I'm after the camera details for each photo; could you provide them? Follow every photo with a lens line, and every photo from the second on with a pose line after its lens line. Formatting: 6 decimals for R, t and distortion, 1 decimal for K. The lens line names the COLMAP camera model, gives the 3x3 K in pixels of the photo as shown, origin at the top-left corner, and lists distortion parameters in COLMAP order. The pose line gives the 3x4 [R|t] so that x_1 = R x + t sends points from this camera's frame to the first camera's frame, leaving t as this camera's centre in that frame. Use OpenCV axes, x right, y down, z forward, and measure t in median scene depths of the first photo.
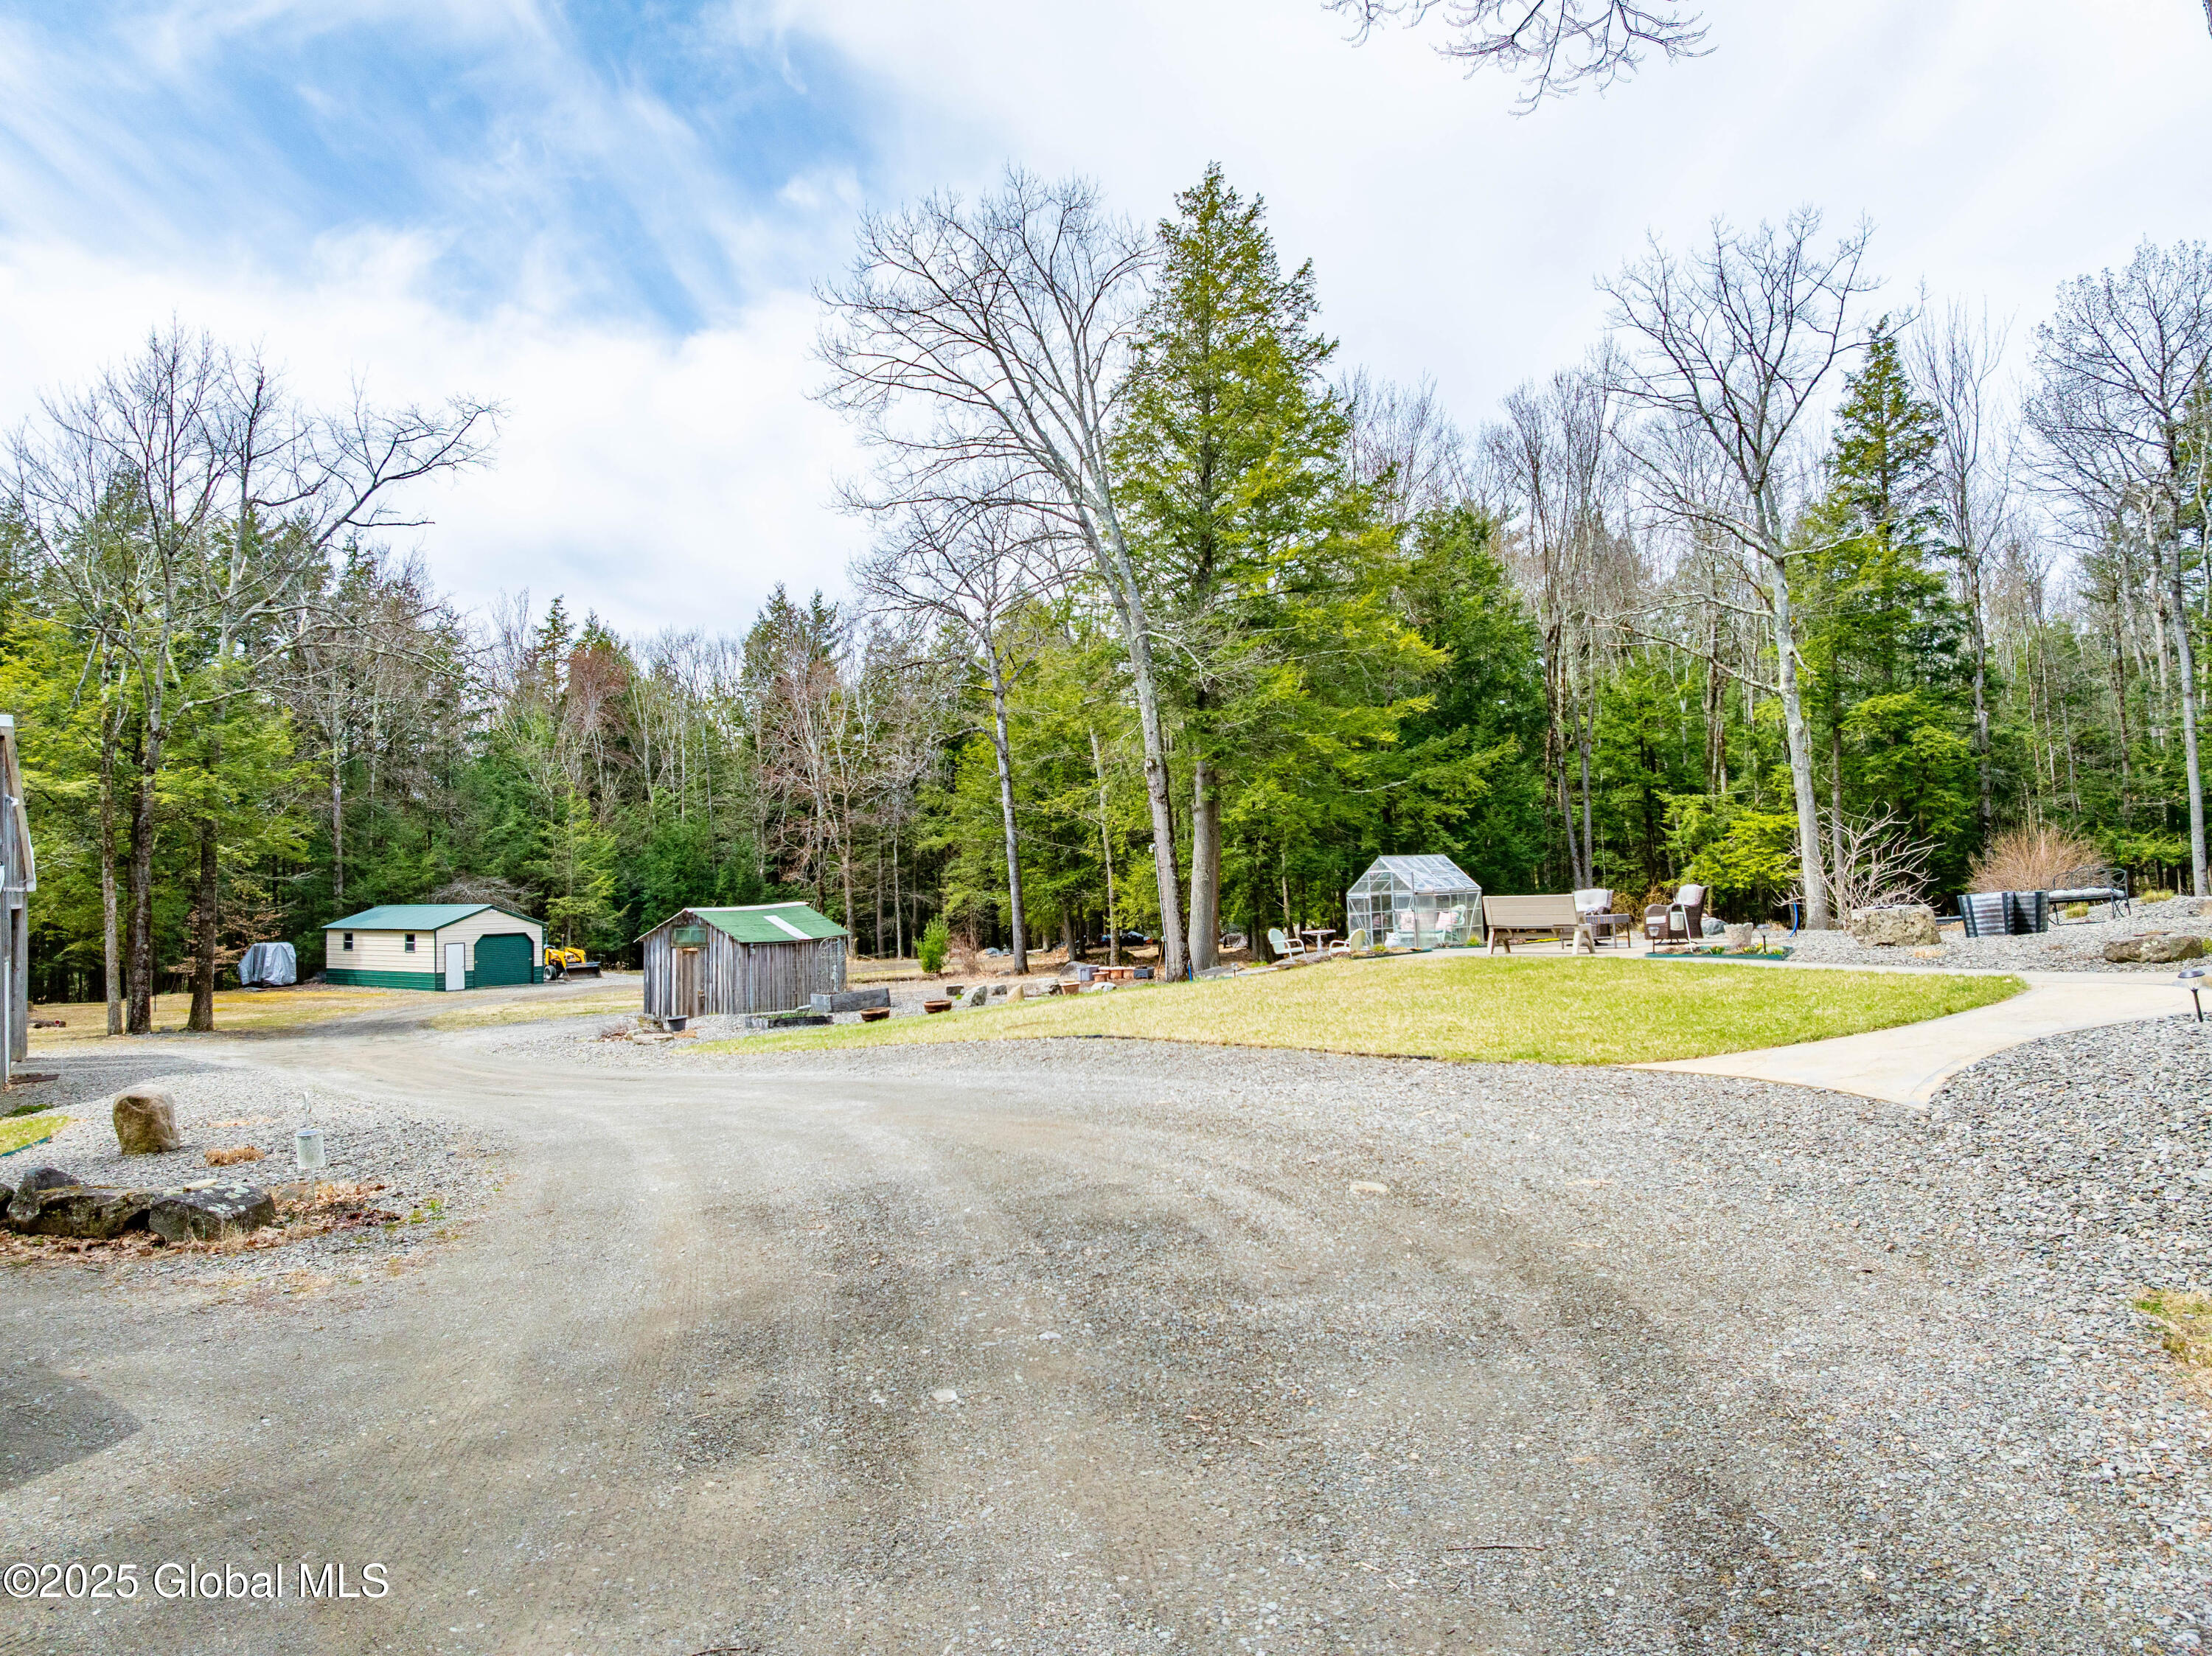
lens RADIAL K [[1546.8, 0, 1095.1], [0, 1546.8, 828.5], [0, 0, 1]] dist [-0.038090, -0.001811]
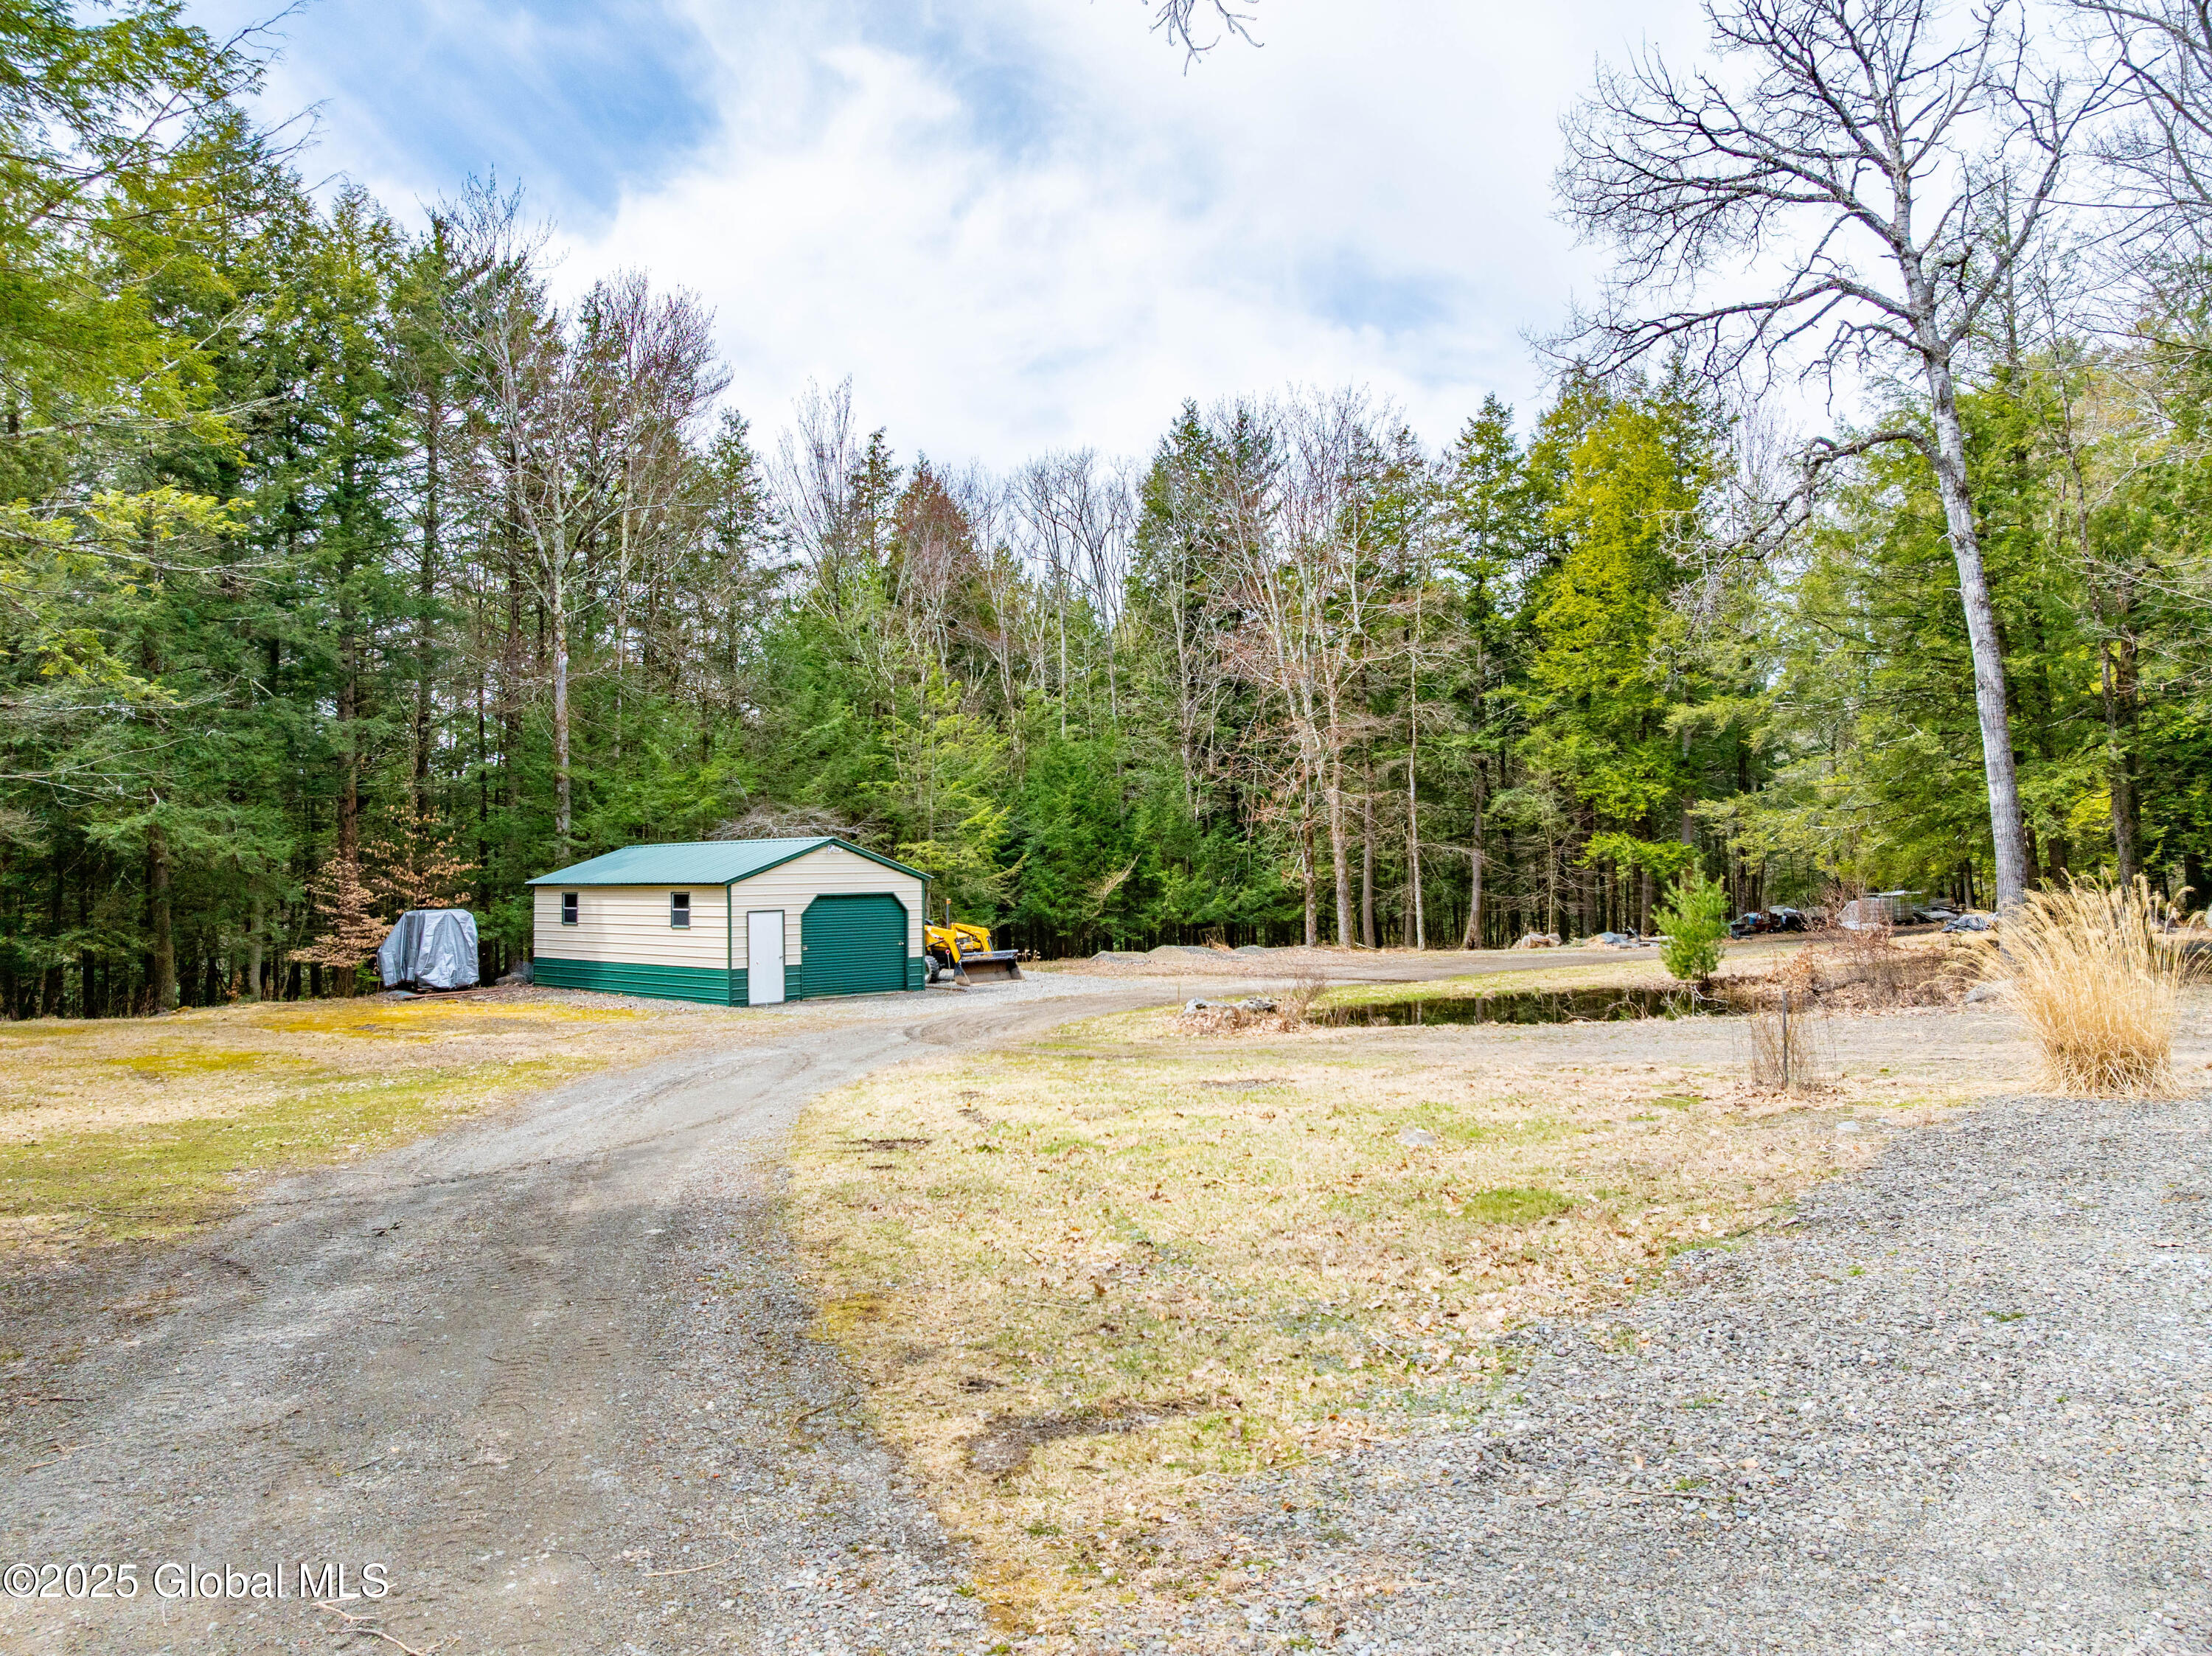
lens RADIAL K [[1546.8, 0, 1095.1], [0, 1546.8, 828.5], [0, 0, 1]] dist [-0.038090, -0.001811]
pose [[0.987981, -0.002407, -0.154555, -0.200493], [0.003506, 0.999970, 0.006837, 0.038543], [0.154534, -0.007297, 0.987961, 0.447094]]
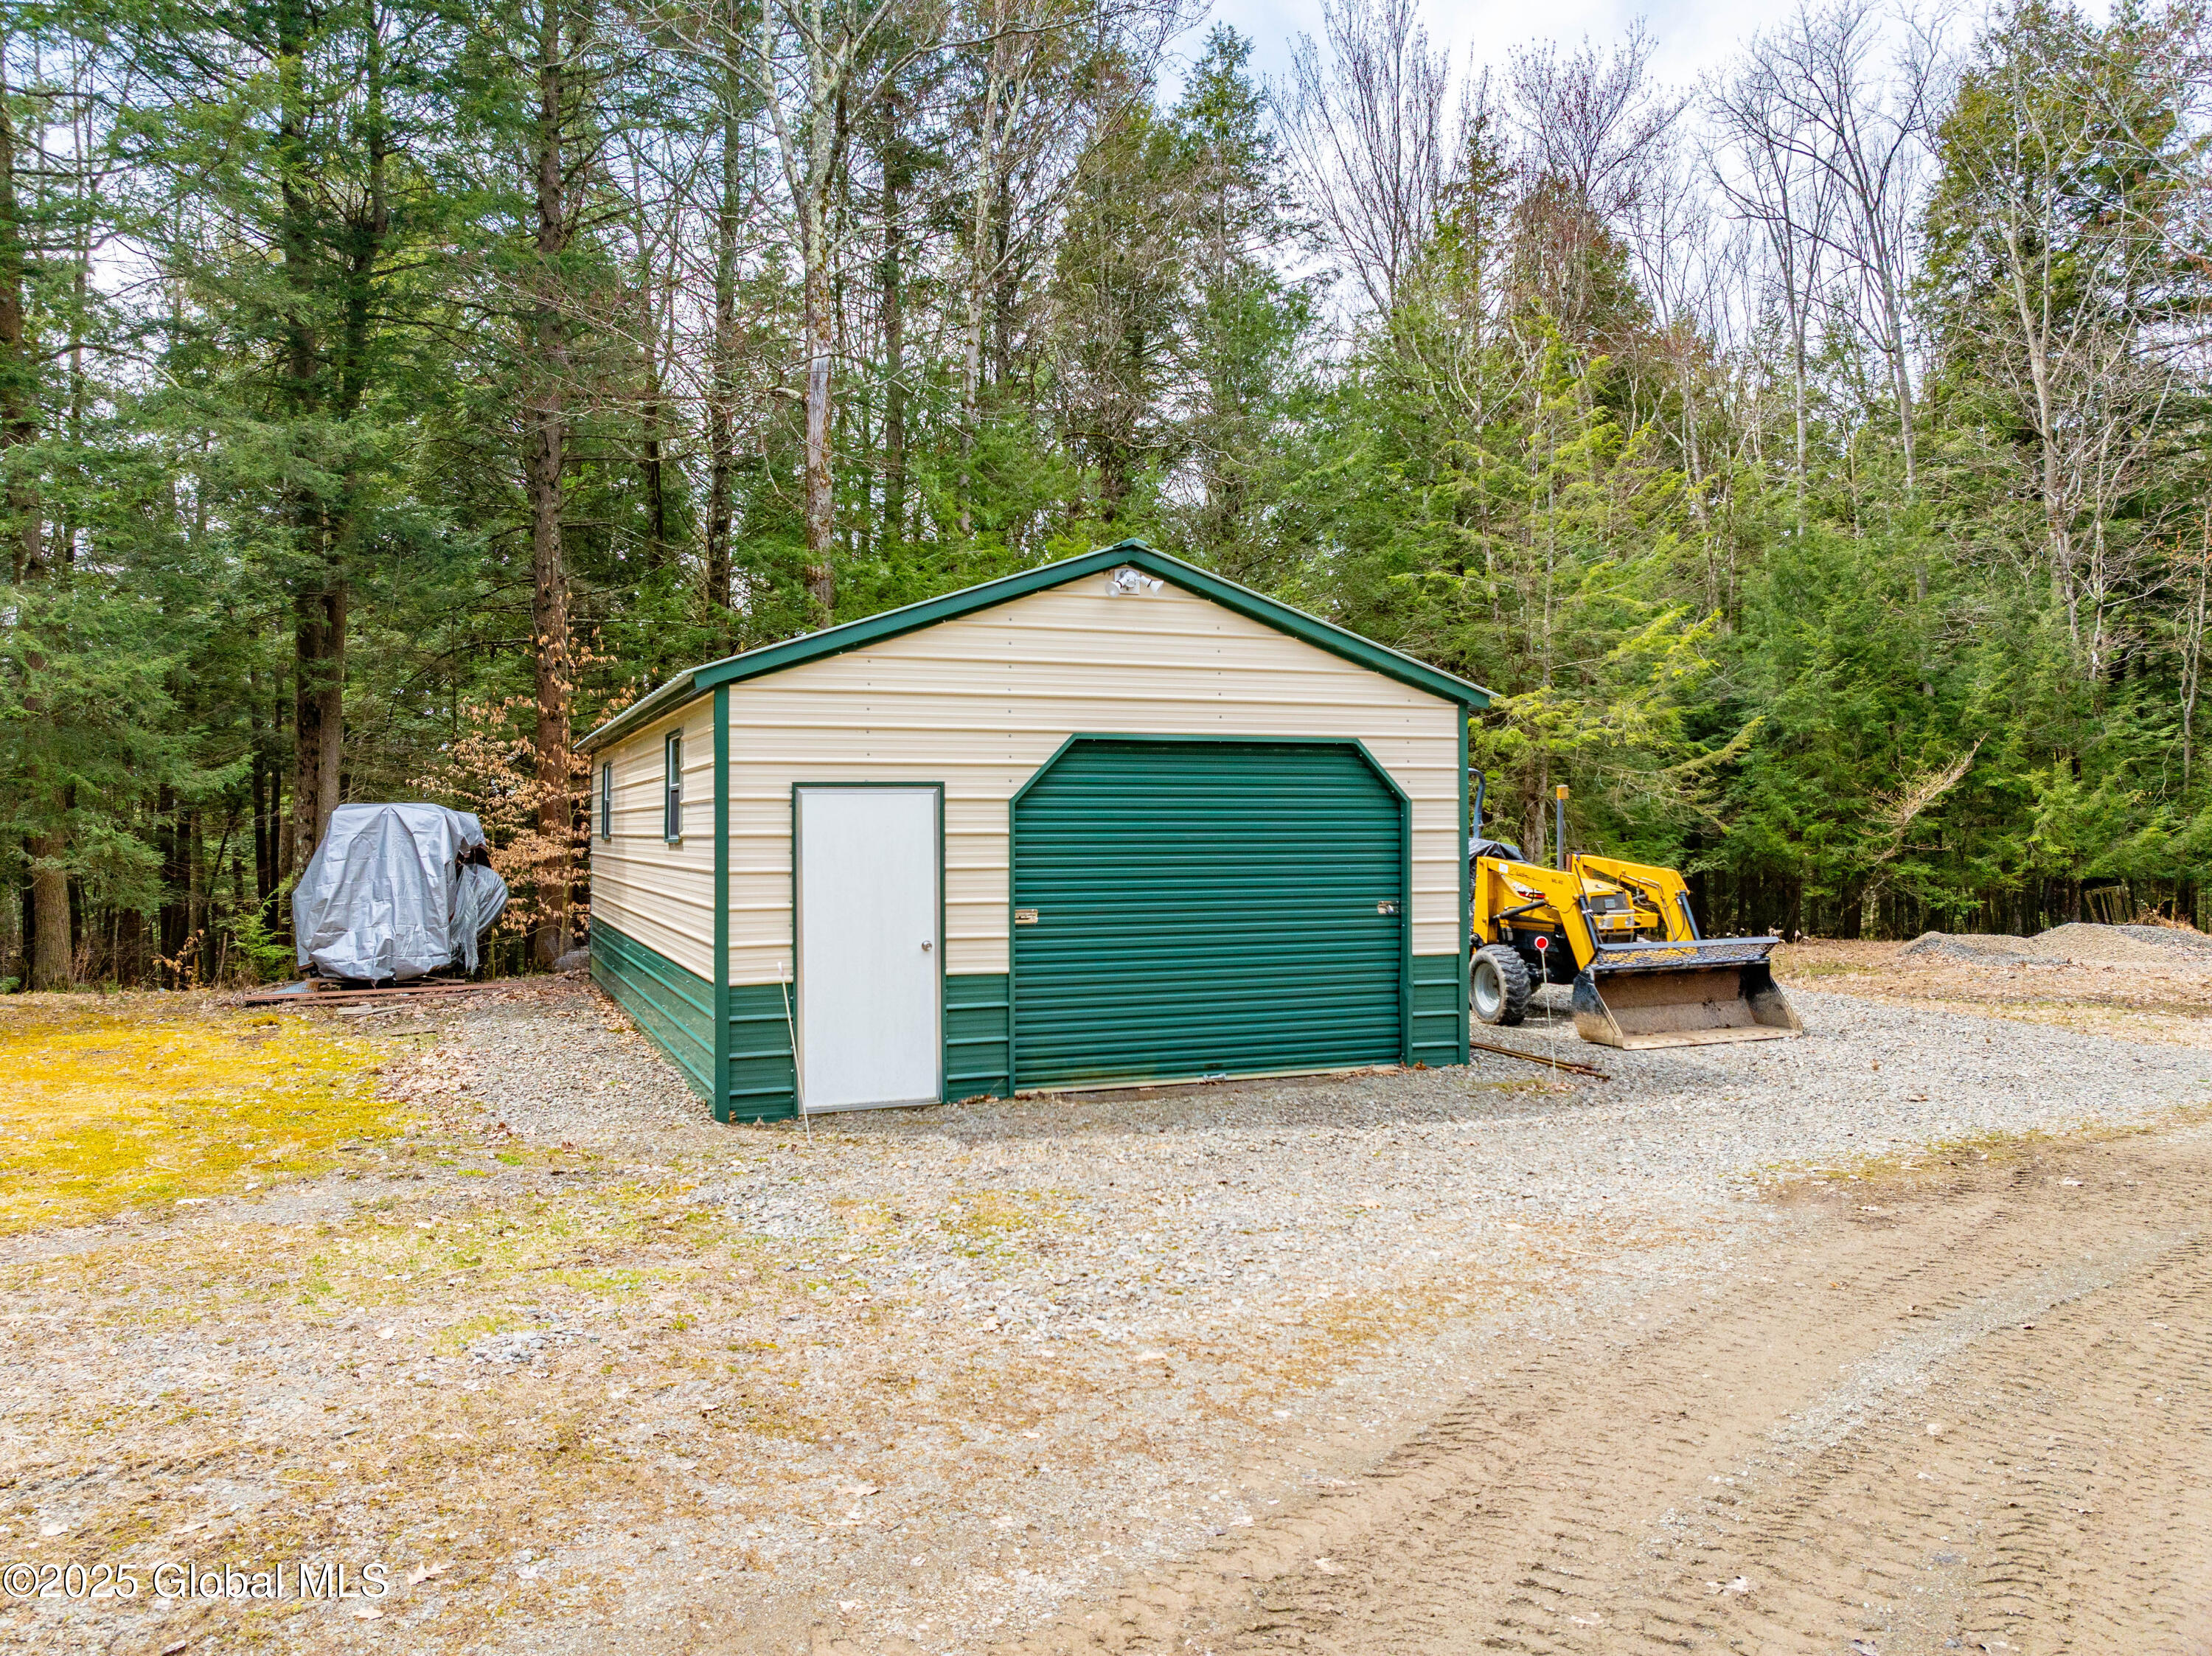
lens RADIAL K [[1546.8, 0, 1095.1], [0, 1546.8, 828.5], [0, 0, 1]] dist [-0.038090, -0.001811]
pose [[0.839961, 0.010005, -0.542554, -0.277569], [0.010181, 0.999363, 0.034190, 0.064299], [0.542551, -0.034242, 0.839325, 0.771987]]
